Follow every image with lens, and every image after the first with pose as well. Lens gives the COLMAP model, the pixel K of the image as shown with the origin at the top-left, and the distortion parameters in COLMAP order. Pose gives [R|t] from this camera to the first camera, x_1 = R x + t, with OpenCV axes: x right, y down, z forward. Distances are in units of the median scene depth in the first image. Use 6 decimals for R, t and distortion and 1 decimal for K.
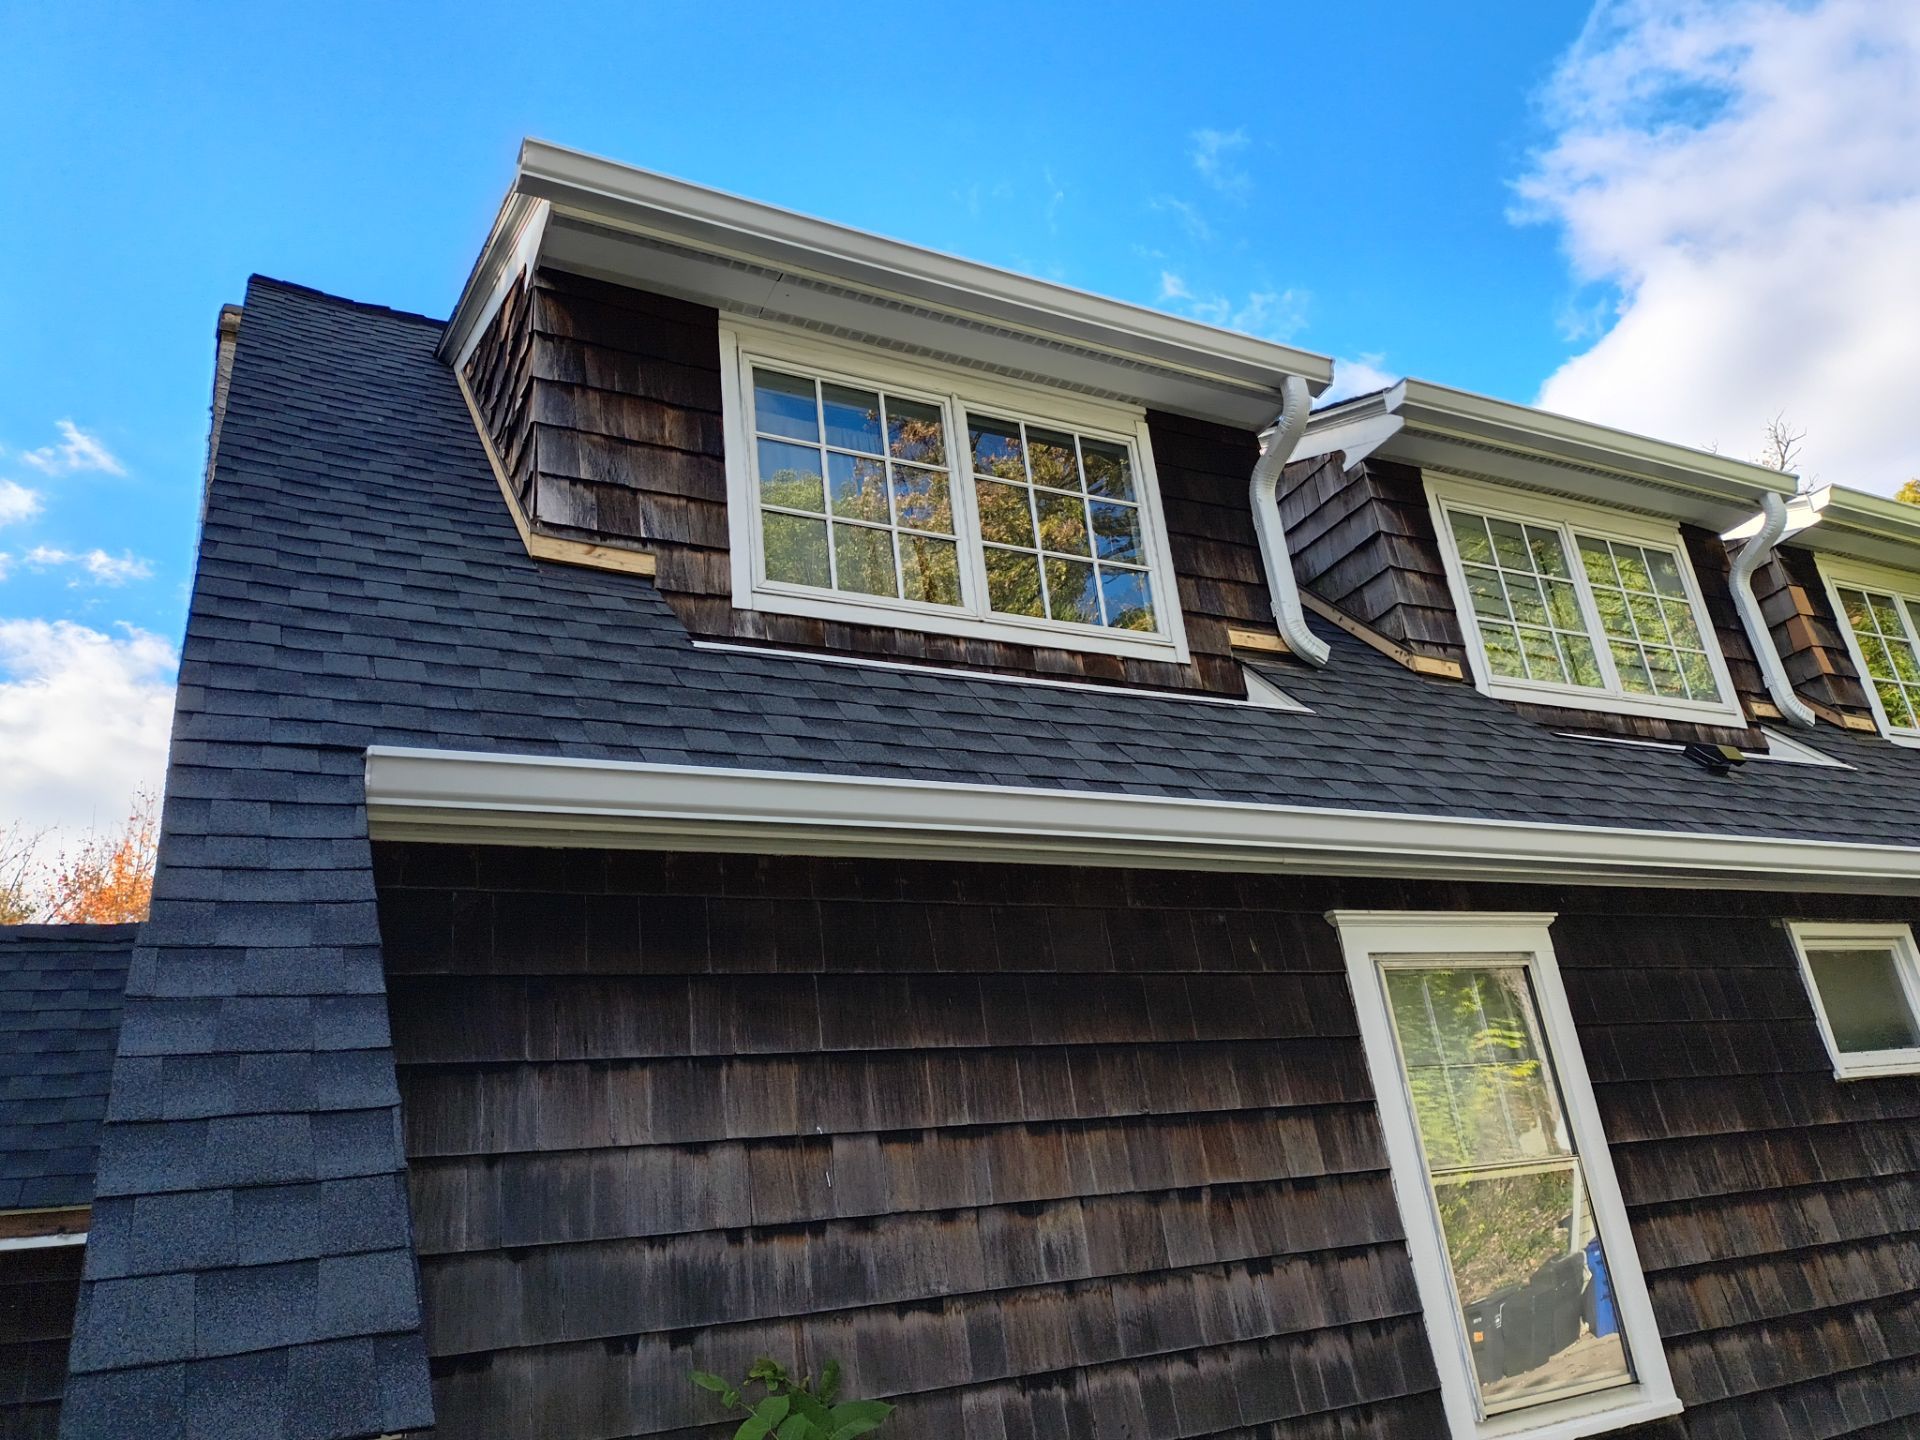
lens RADIAL K [[1399.7, 0, 1028.8], [0, 1399.7, 702.7], [0, 0, 1]] dist [0.043001, -0.038926]
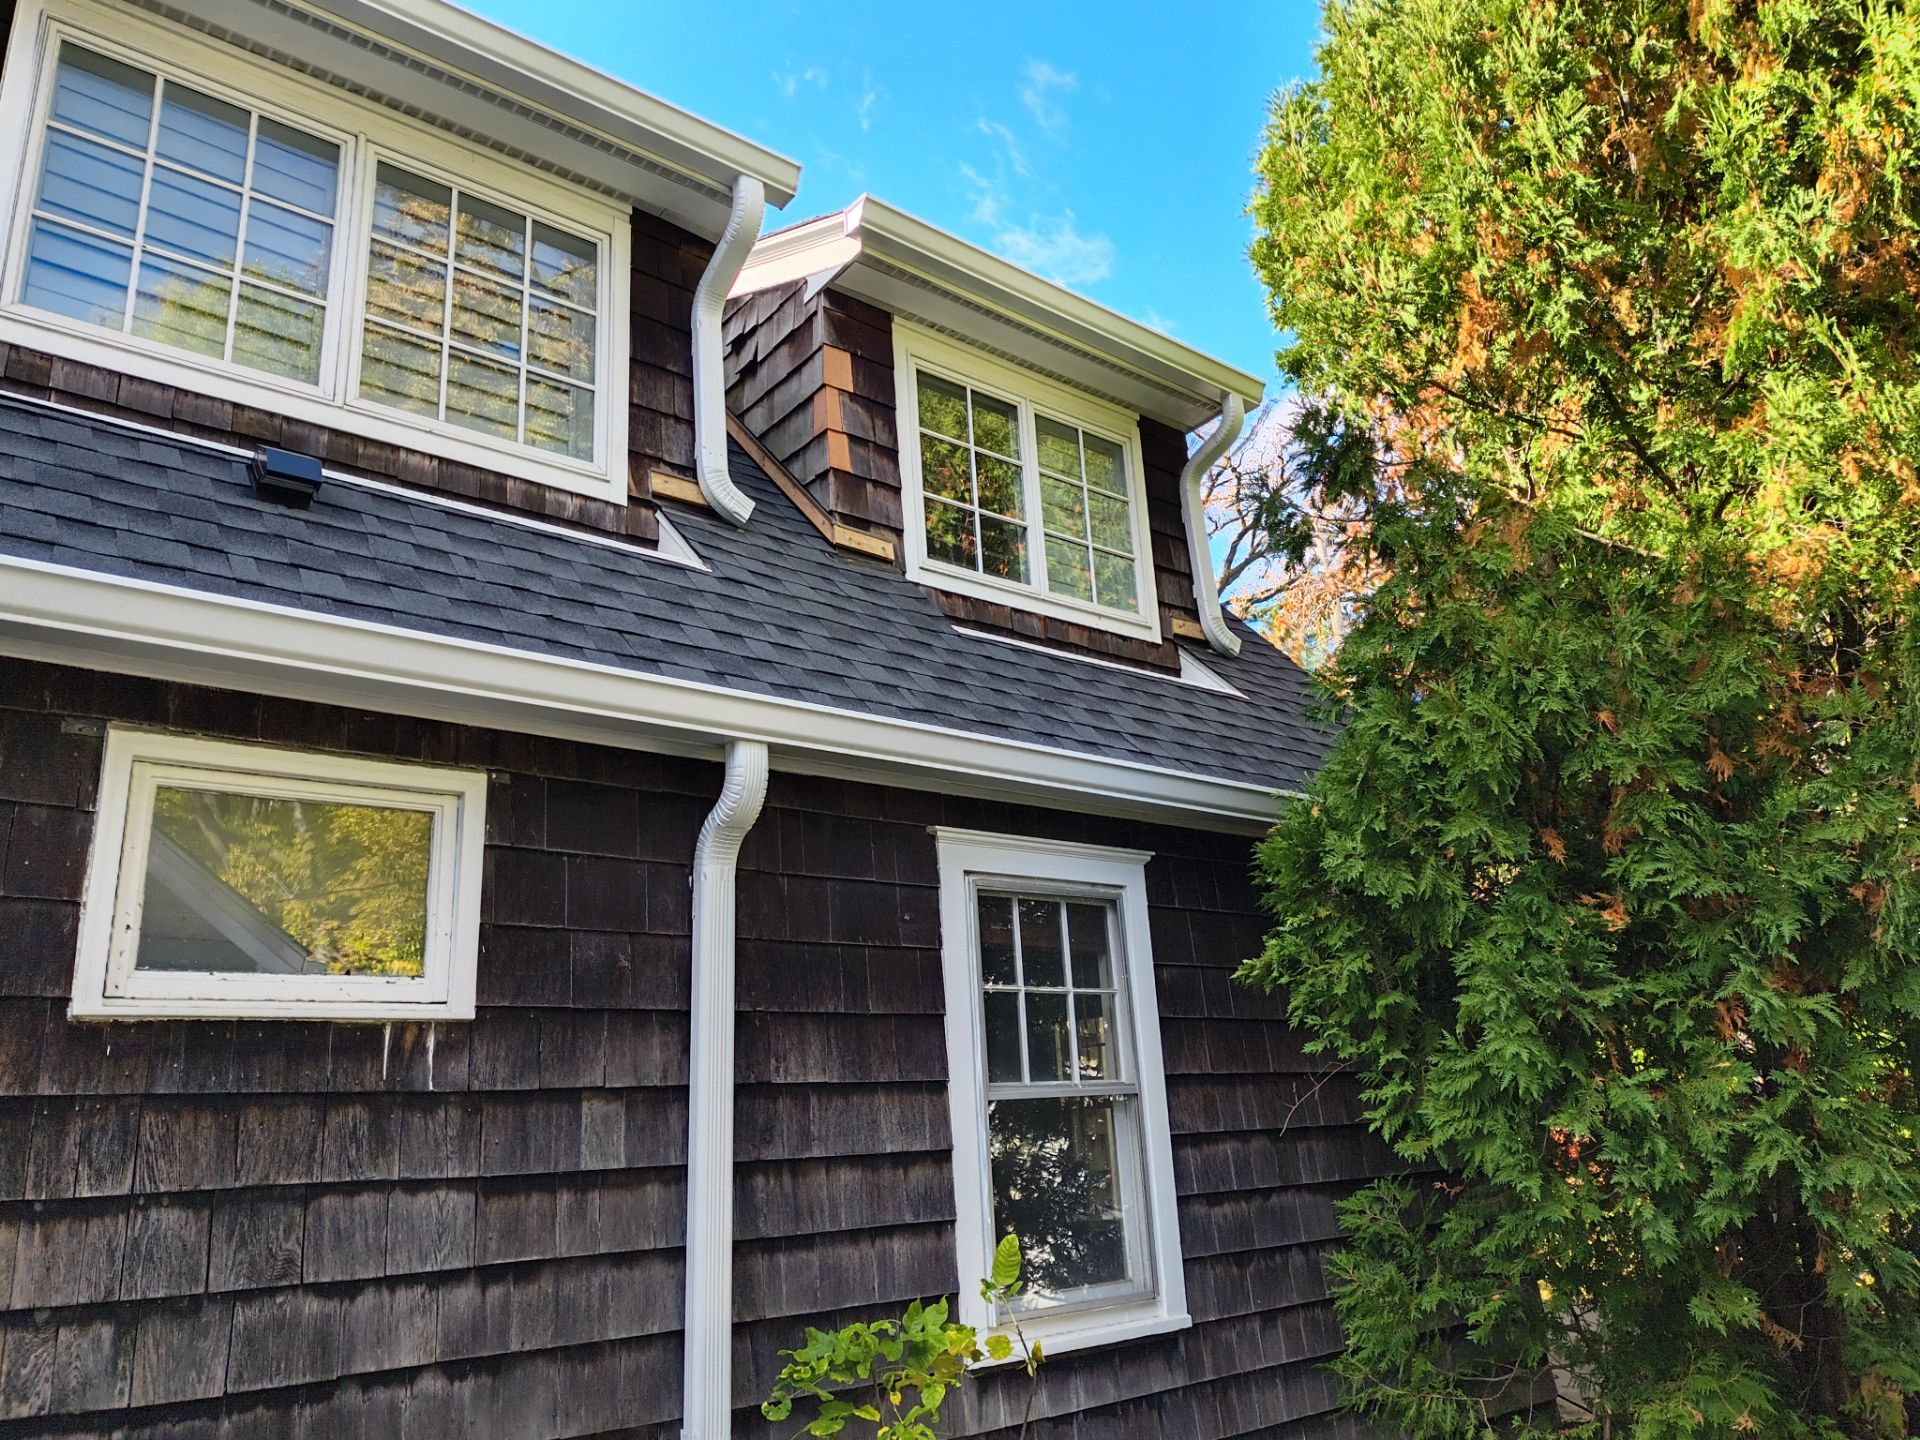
lens RADIAL K [[1399.7, 0, 959.0], [0, 1399.7, 716.7], [0, 0, 1]] dist [0.043001, -0.038926]
pose [[0.978126, 0.120840, 0.169313, 0.606016], [-0.133379, 0.988950, 0.064714, 0.057305], [-0.159622, -0.085881, 0.983435, 0.327729]]
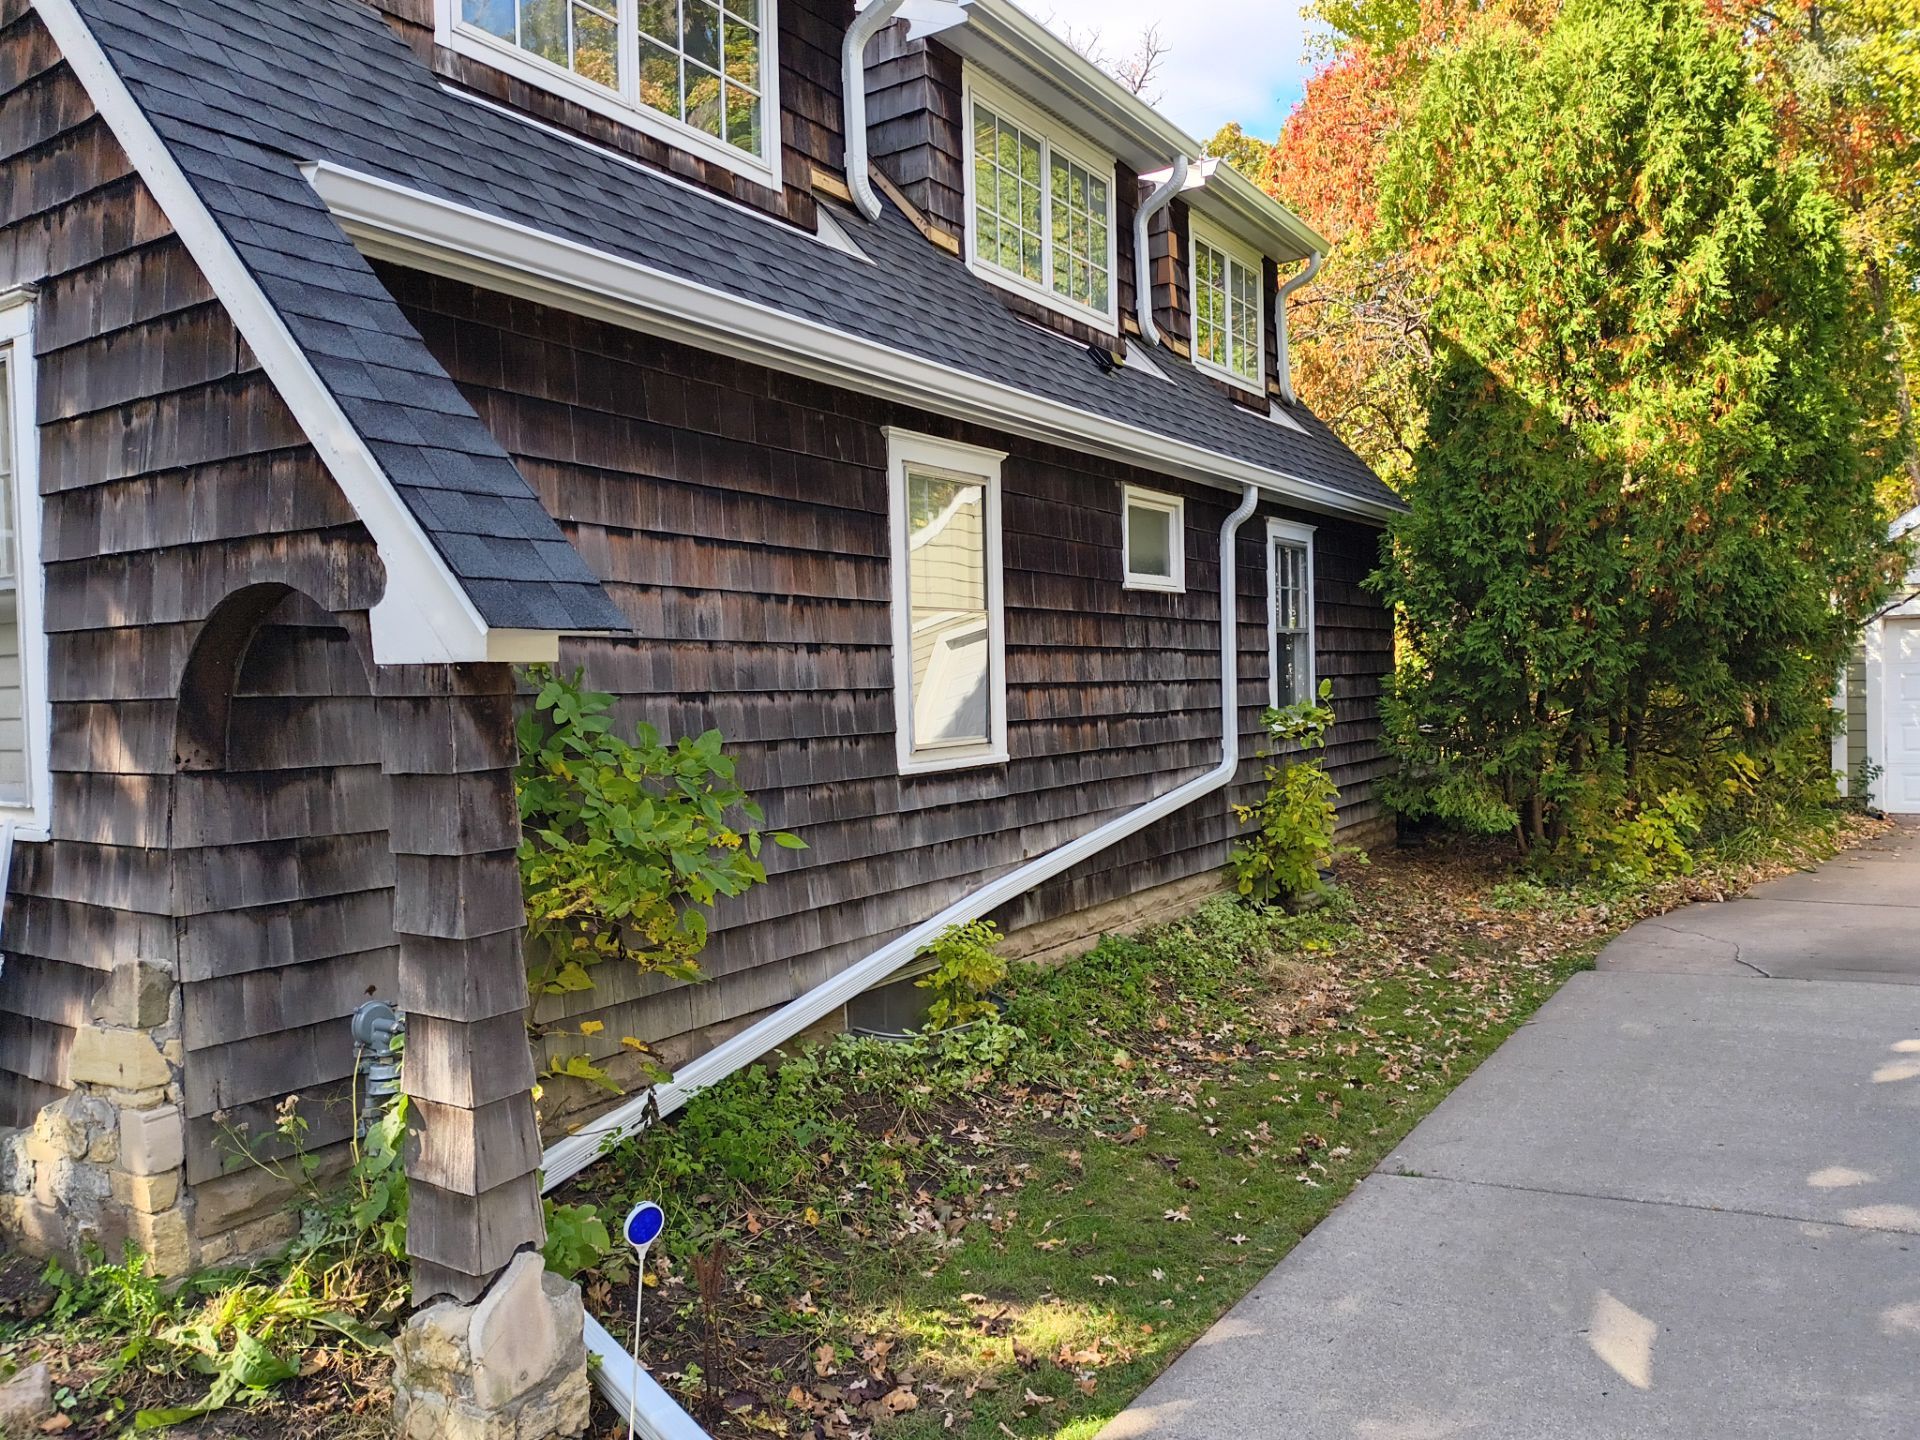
lens RADIAL K [[1399.7, 0, 960.6], [0, 1399.7, 726.8], [0, 0, 1]] dist [0.043001, -0.038926]
pose [[0.876590, 0.089349, 0.472871, -0.293815], [-0.261545, 0.913277, 0.312279, -0.028237], [-0.403961, -0.397418, 0.823939, -0.253170]]
